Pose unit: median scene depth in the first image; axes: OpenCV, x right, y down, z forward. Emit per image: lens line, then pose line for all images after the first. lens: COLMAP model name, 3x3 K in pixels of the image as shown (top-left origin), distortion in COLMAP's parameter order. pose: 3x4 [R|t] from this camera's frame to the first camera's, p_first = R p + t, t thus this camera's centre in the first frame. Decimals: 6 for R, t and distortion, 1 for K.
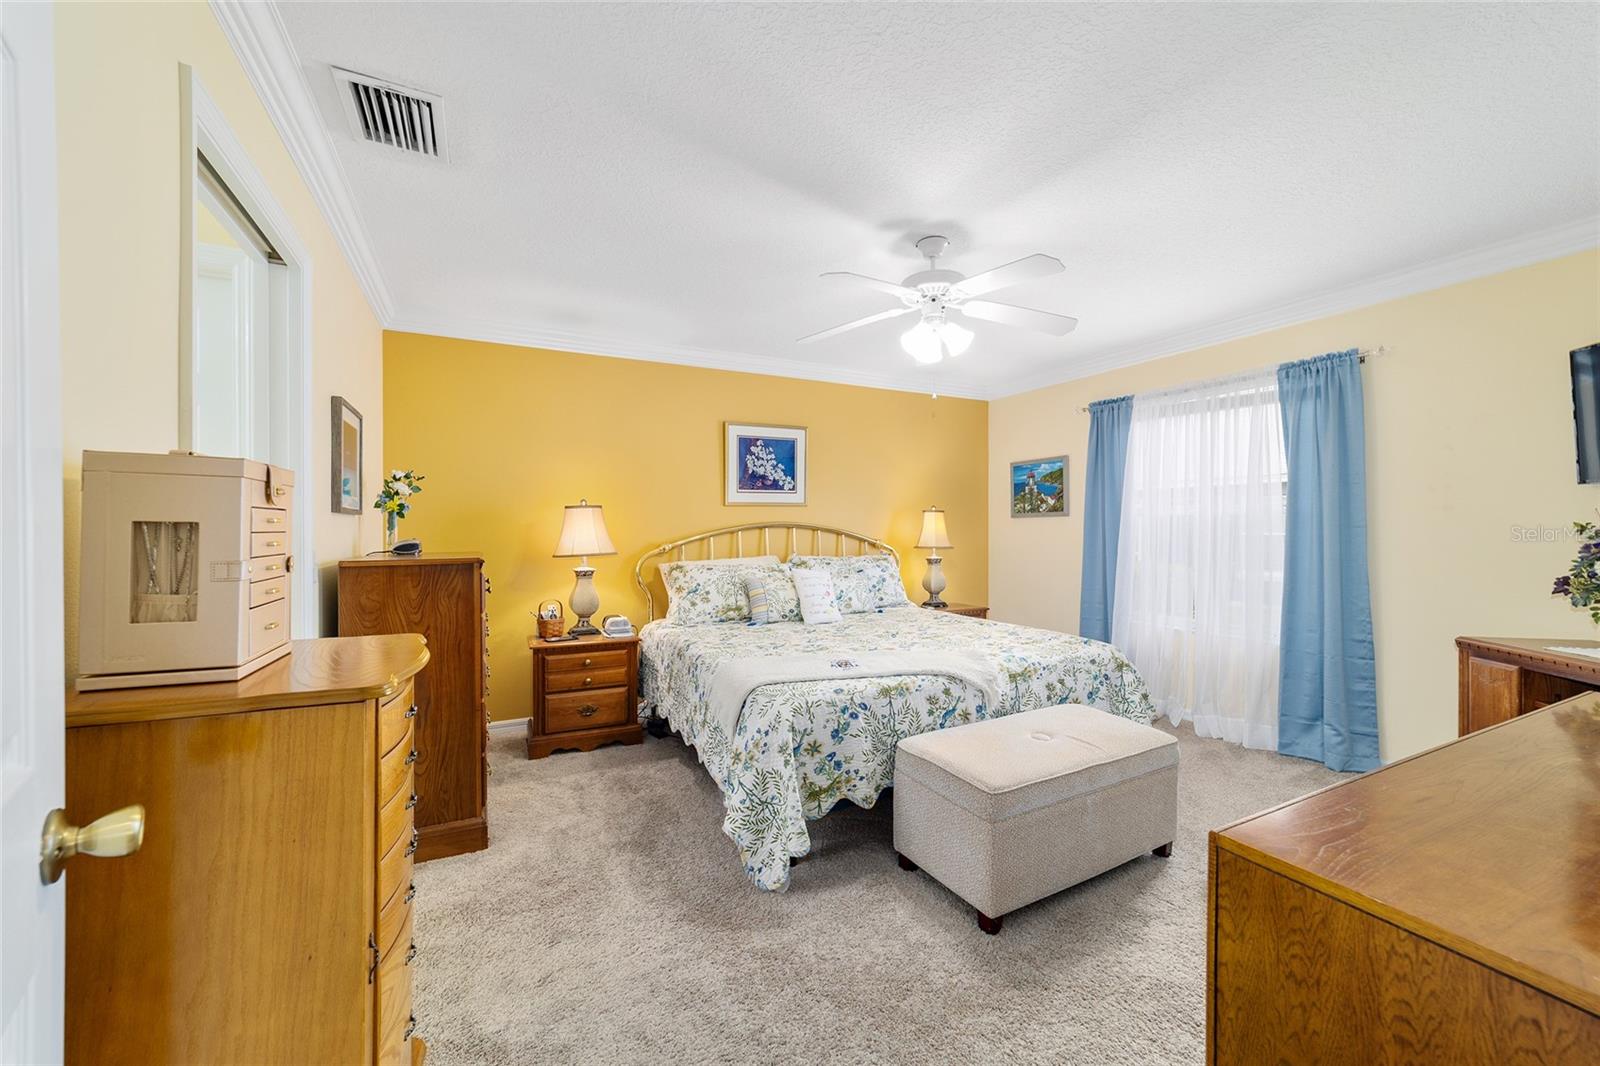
lens RADIAL K [[615.3, 0, 799.0], [0, 615.3, 523.4], [0, 0, 1]] dist [-0.016743, 0.008703]
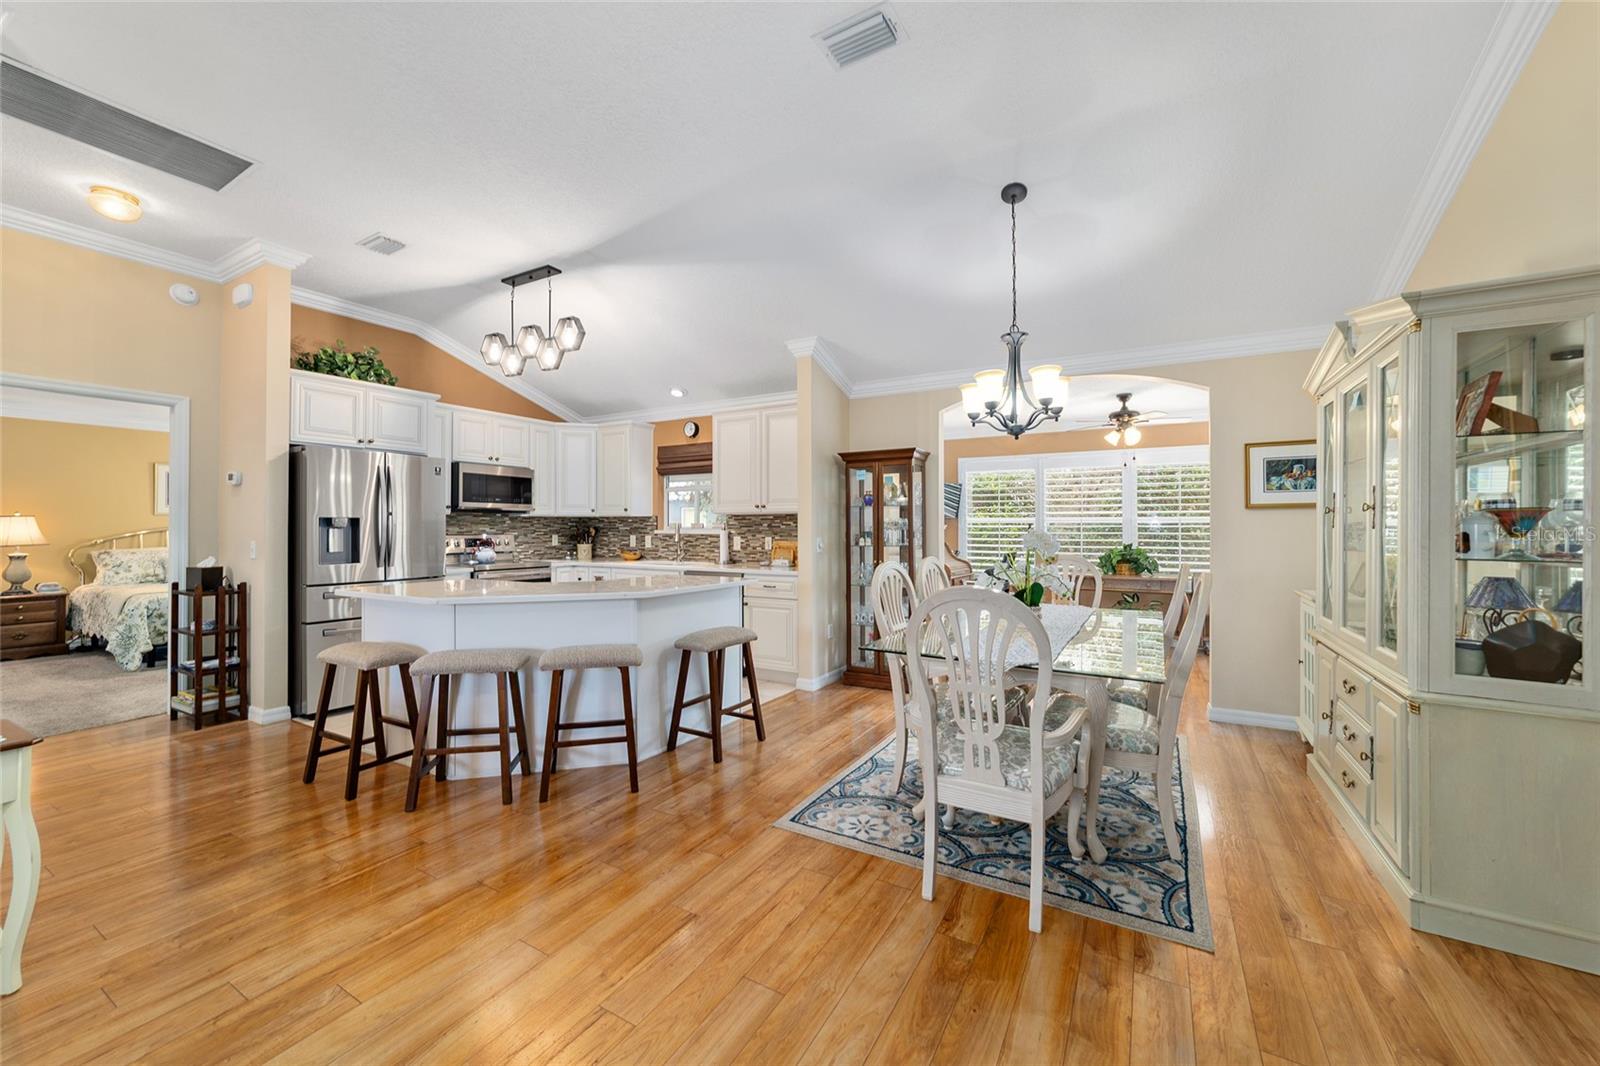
lens RADIAL K [[615.3, 0, 799.0], [0, 615.3, 523.4], [0, 0, 1]] dist [-0.016743, 0.008703]
pose [[0.838803, 0.002763, 0.544428, 0.545579], [-0.001651, 0.999995, -0.002532, -0.007503], [-0.544432, 0.001225, 0.838804, -1.613016]]
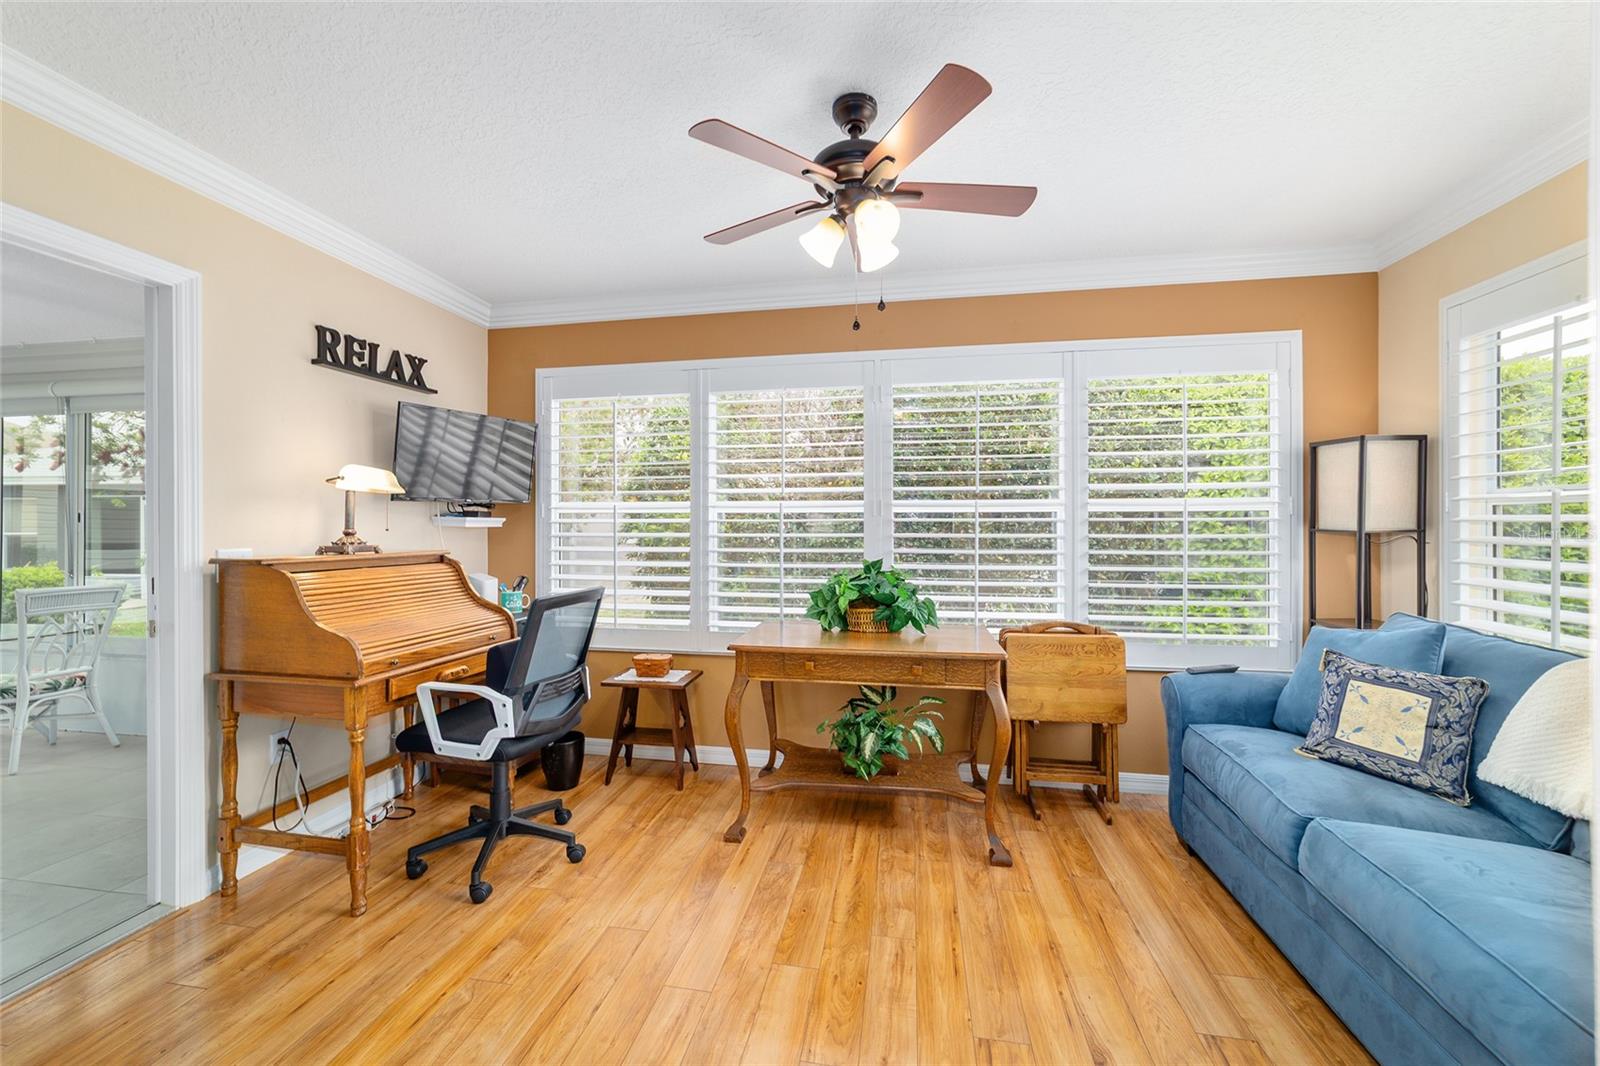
lens RADIAL K [[614.9, 0, 797.8], [0, 614.9, 534.2], [0, 0, 1]] dist [-0.019814, 0.009009]
pose [[0.605524, -0.000084, 0.795827, 1.714459], [-0.003397, 0.999991, 0.002690, 0.012692], [-0.795820, -0.004332, 0.605518, -0.995149]]
